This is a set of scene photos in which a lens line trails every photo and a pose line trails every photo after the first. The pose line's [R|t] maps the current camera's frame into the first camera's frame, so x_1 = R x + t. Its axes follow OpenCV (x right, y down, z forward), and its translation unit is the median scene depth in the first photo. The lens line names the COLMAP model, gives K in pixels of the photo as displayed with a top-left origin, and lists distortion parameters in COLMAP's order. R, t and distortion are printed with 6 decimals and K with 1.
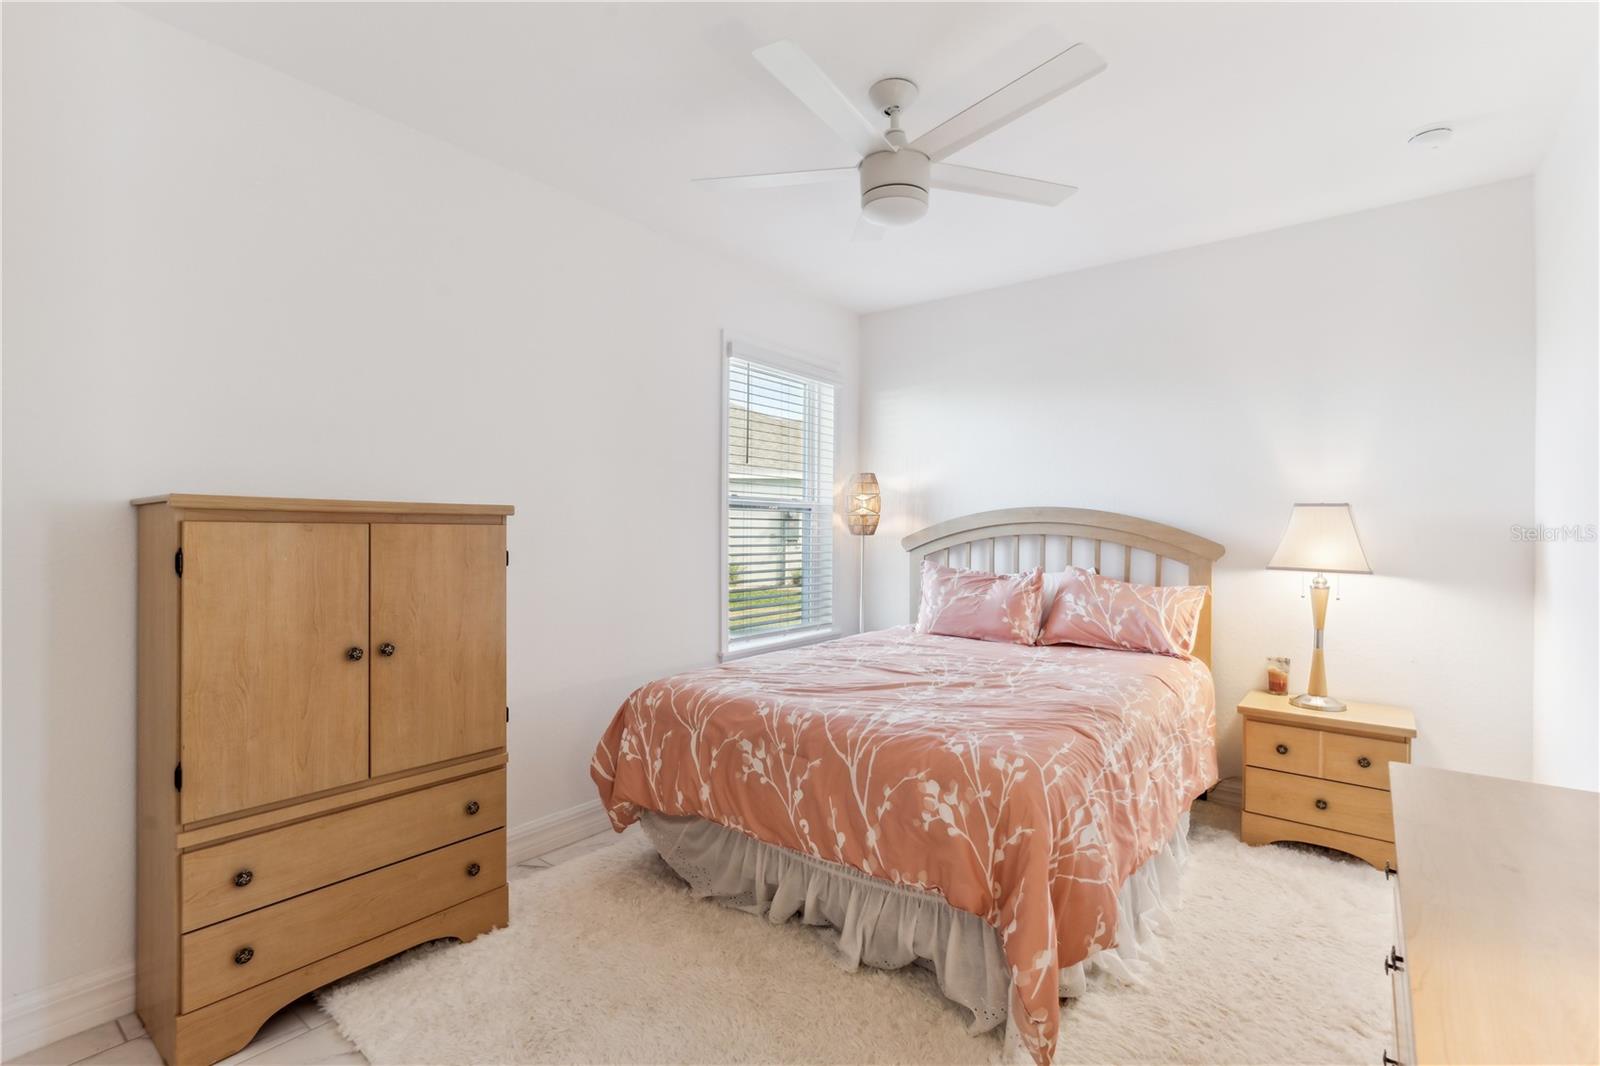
lens RADIAL K [[734.1, 0, 800.0], [0, 734.1, 533.0], [0, 0, 1]] dist [0.000195, 0.000094]
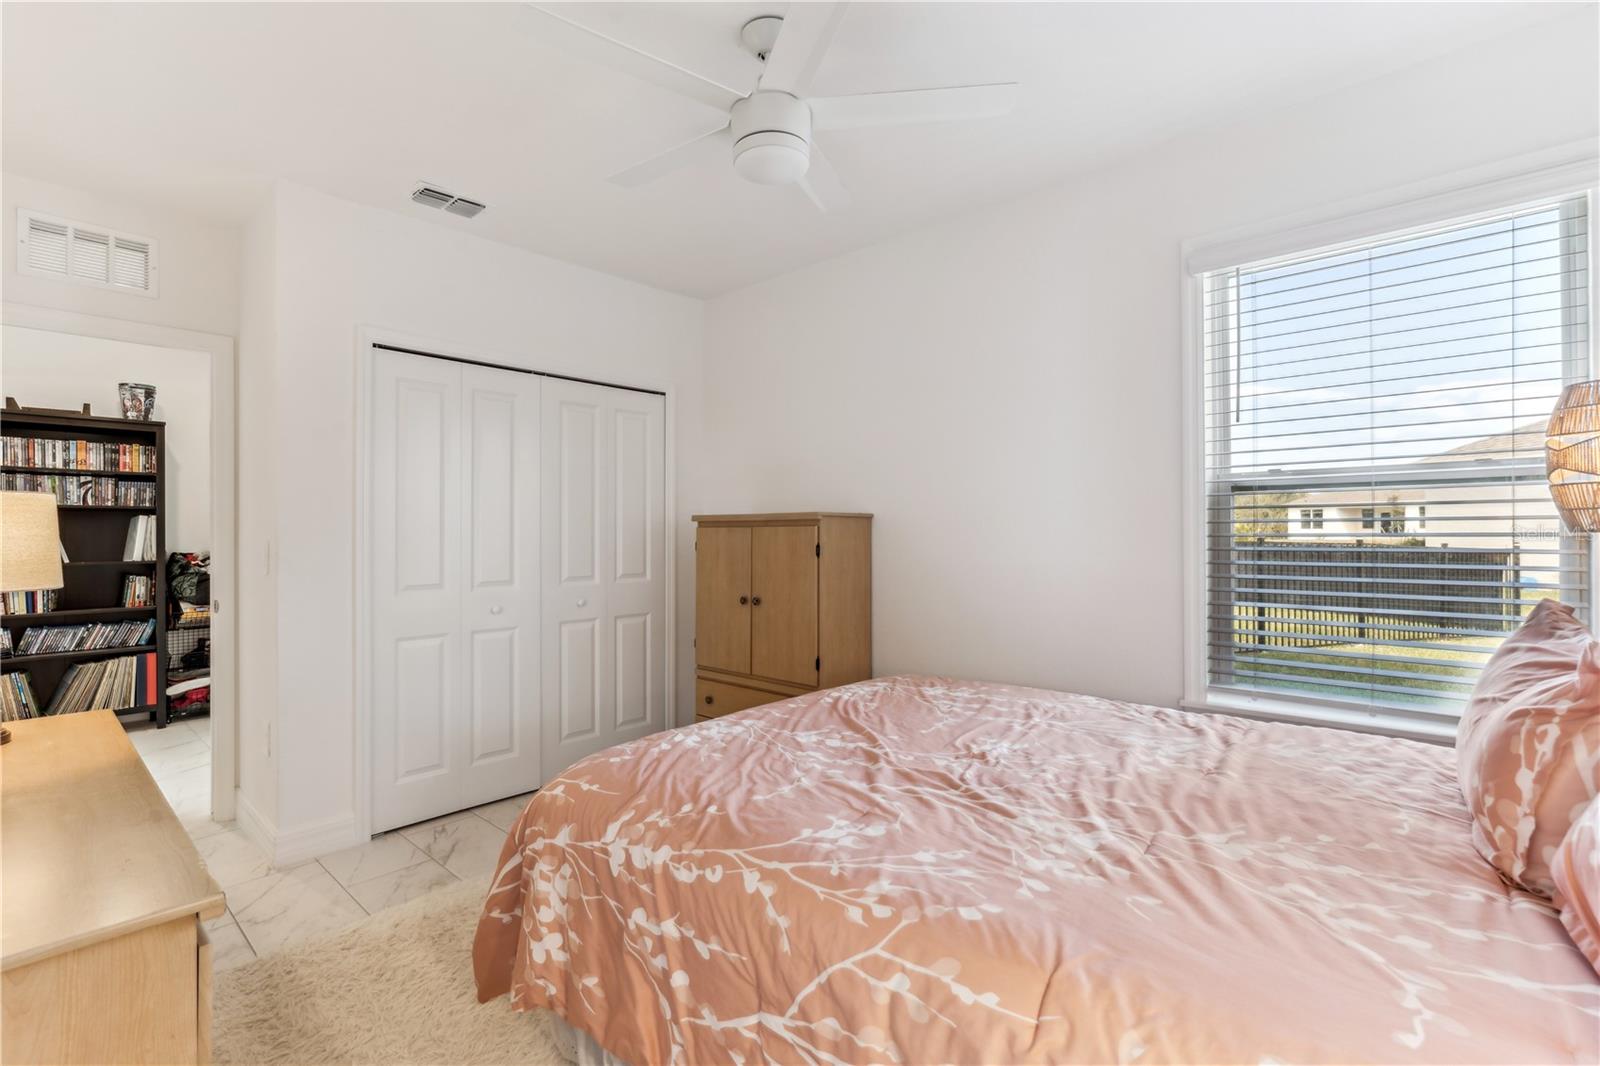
lens RADIAL K [[734.1, 0, 800.0], [0, 734.1, 533.0], [0, 0, 1]] dist [0.000195, 0.000094]
pose [[-0.073916, -0.008956, -0.997224, 1.046898], [0.008805, 0.999915, -0.009632, 0.018477], [0.997226, -0.009492, -0.073830, 1.154673]]
